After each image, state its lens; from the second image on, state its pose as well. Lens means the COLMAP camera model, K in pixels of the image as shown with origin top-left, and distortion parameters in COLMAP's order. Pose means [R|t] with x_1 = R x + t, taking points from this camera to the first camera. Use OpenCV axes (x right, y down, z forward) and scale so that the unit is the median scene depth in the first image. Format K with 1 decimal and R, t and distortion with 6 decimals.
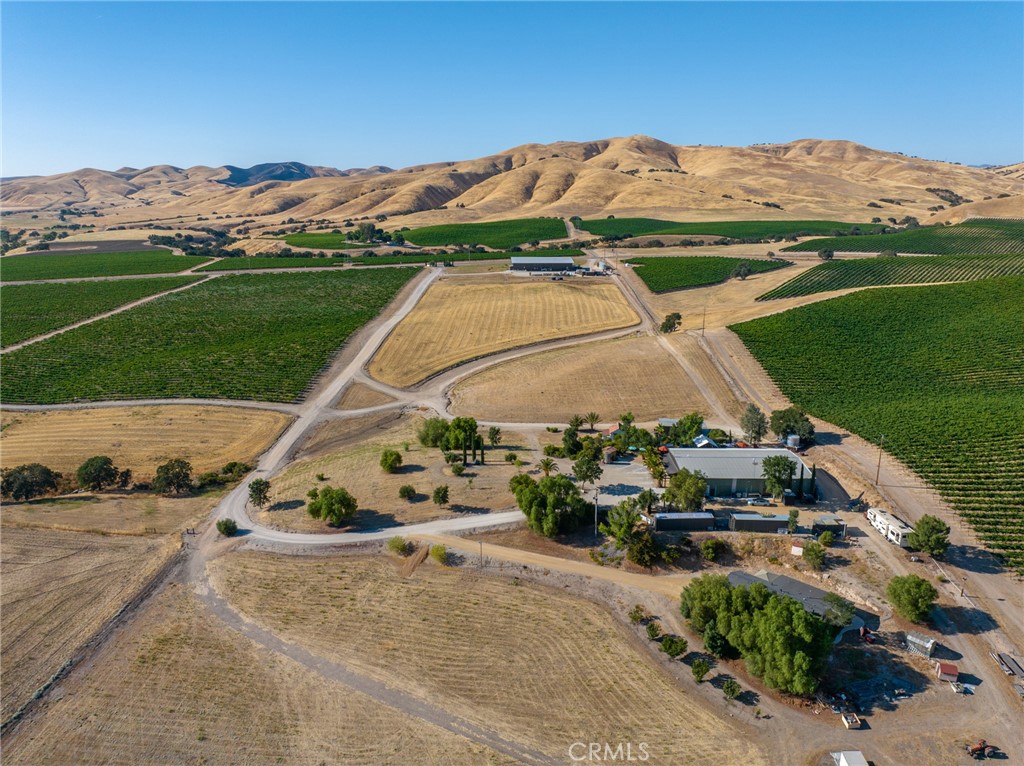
lens RADIAL K [[775.1, 0, 512.0], [0, 775.1, 383.0], [0, 0, 1]] dist [-0.035632, -0.002019]
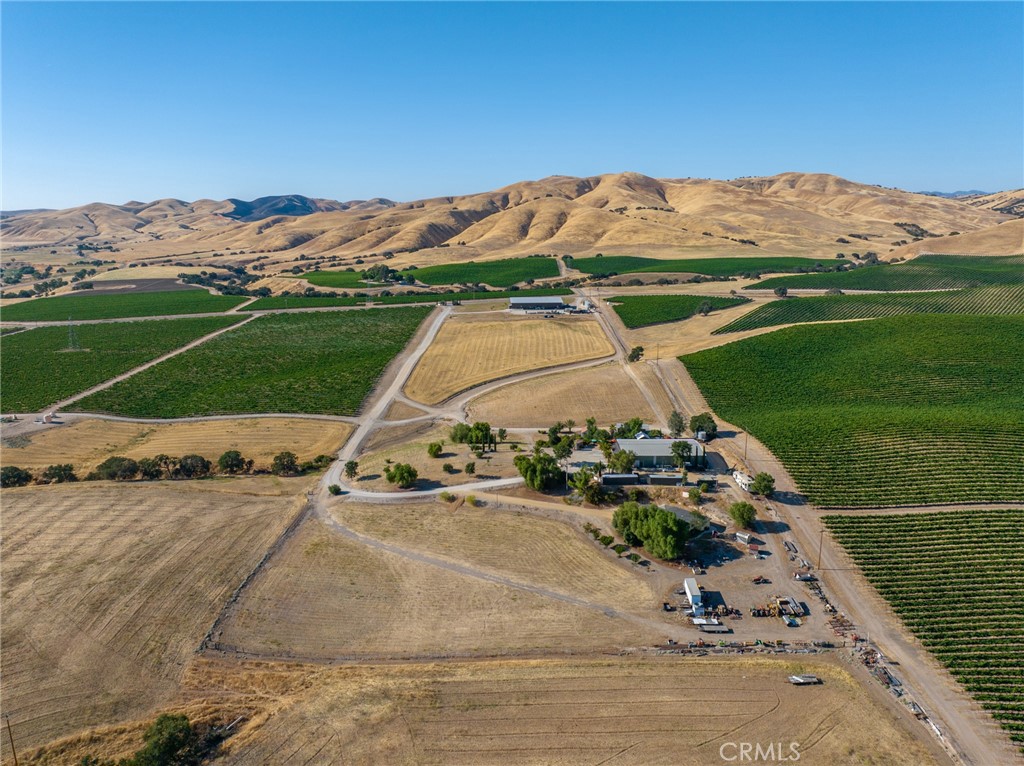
lens RADIAL K [[775.1, 0, 512.0], [0, 775.1, 383.0], [0, 0, 1]] dist [-0.035632, -0.002019]
pose [[0.999969, -0.007014, 0.003540, -0.003190], [0.007130, 0.999402, -0.033847, 0.007501], [-0.003300, 0.033871, 0.999421, -0.176360]]
